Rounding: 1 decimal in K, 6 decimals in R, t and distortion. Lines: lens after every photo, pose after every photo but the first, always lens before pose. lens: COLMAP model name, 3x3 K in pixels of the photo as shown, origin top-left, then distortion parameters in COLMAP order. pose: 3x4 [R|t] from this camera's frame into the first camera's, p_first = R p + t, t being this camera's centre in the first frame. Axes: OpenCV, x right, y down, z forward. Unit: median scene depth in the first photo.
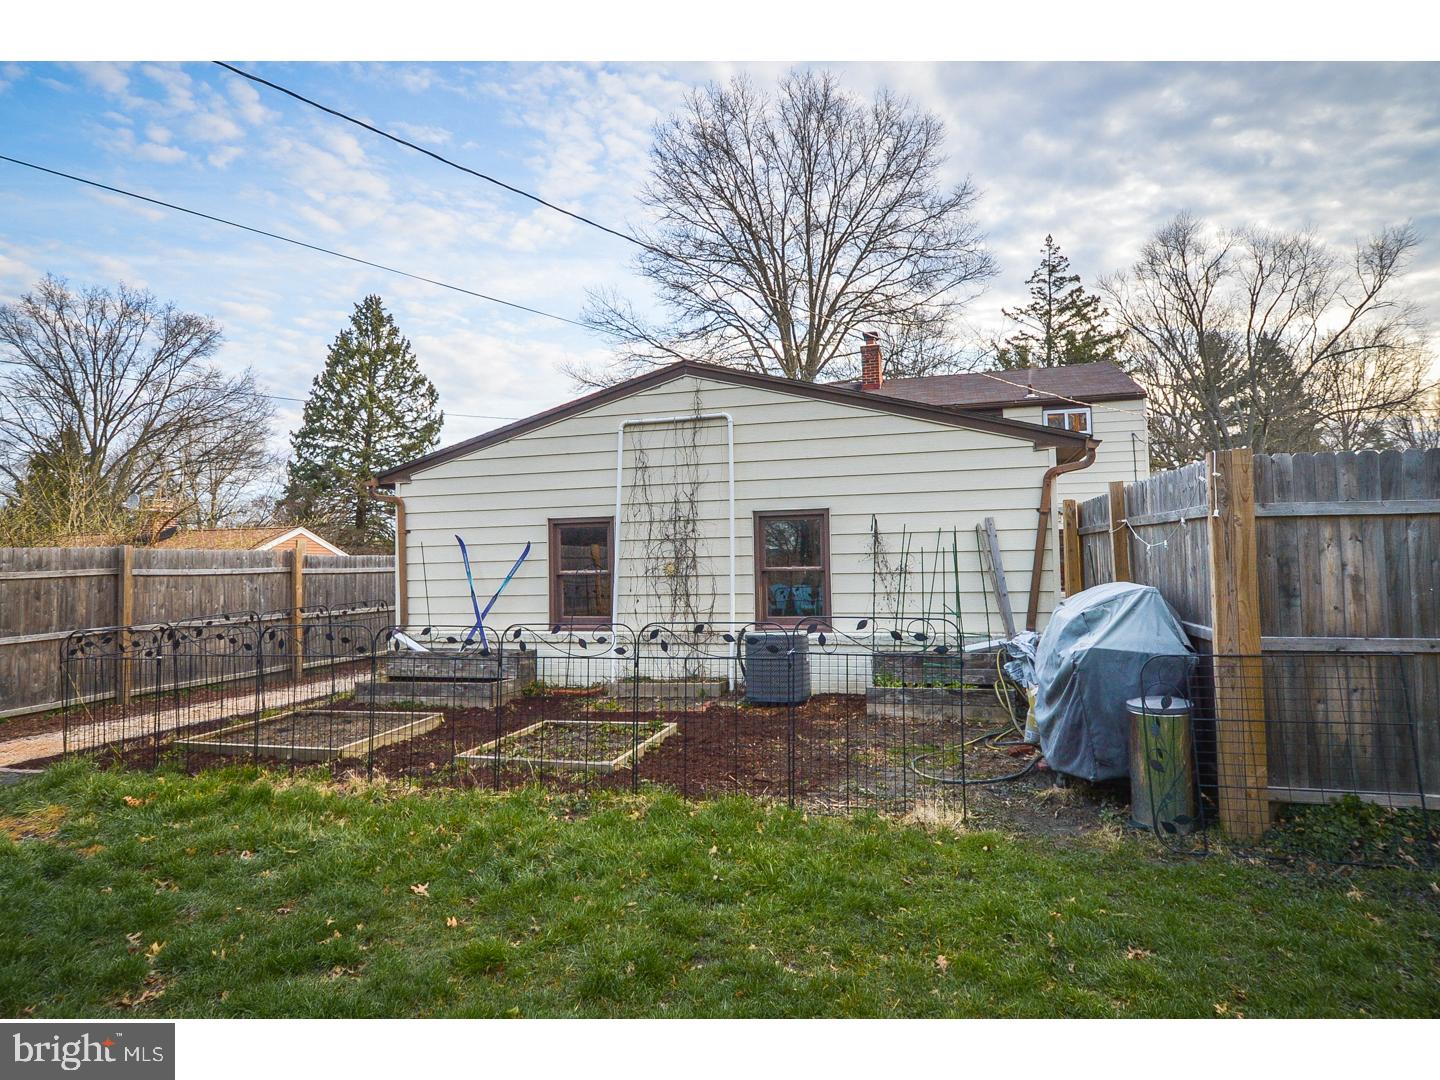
lens RADIAL K [[776.9, 0, 719.4], [0, 776.9, 534.8], [0, 0, 1]] dist [-0.018471, -0.002903]
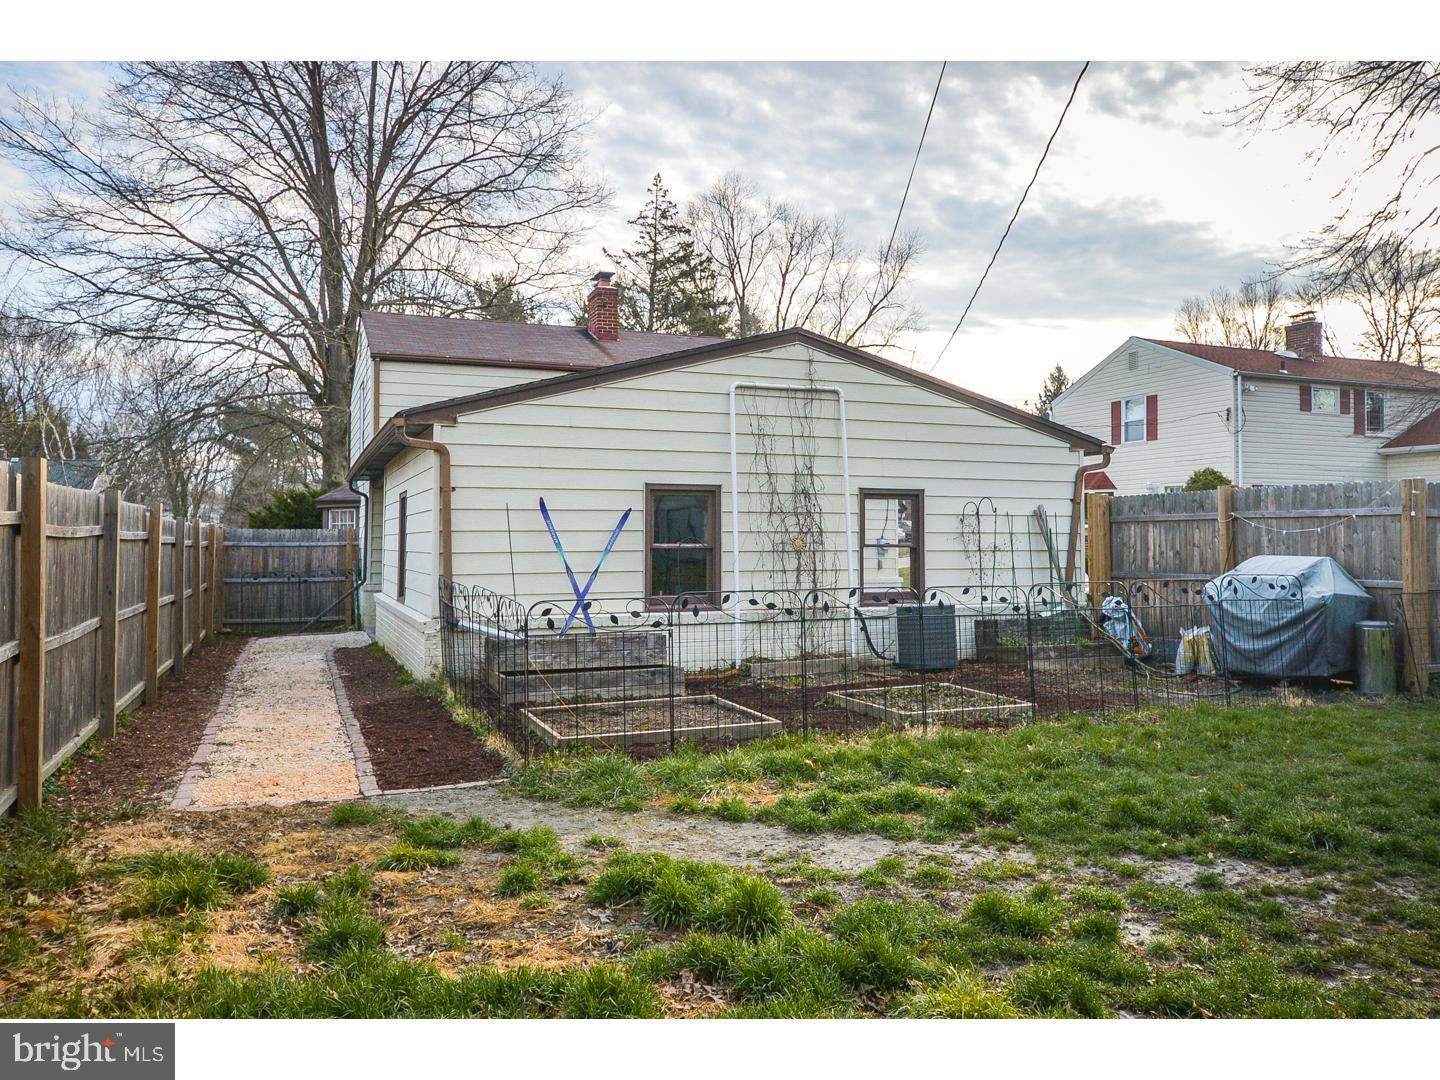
lens RADIAL K [[1047.1, 0, 721.8], [0, 1047.1, 540.6], [0, 0, 1]] dist [0.012038, 0.000825]
pose [[0.795911, 0.020439, 0.605068, -0.865473], [-0.036128, 0.999252, 0.013769, 0.024329], [-0.604335, -0.032818, 0.796054, 0.015079]]
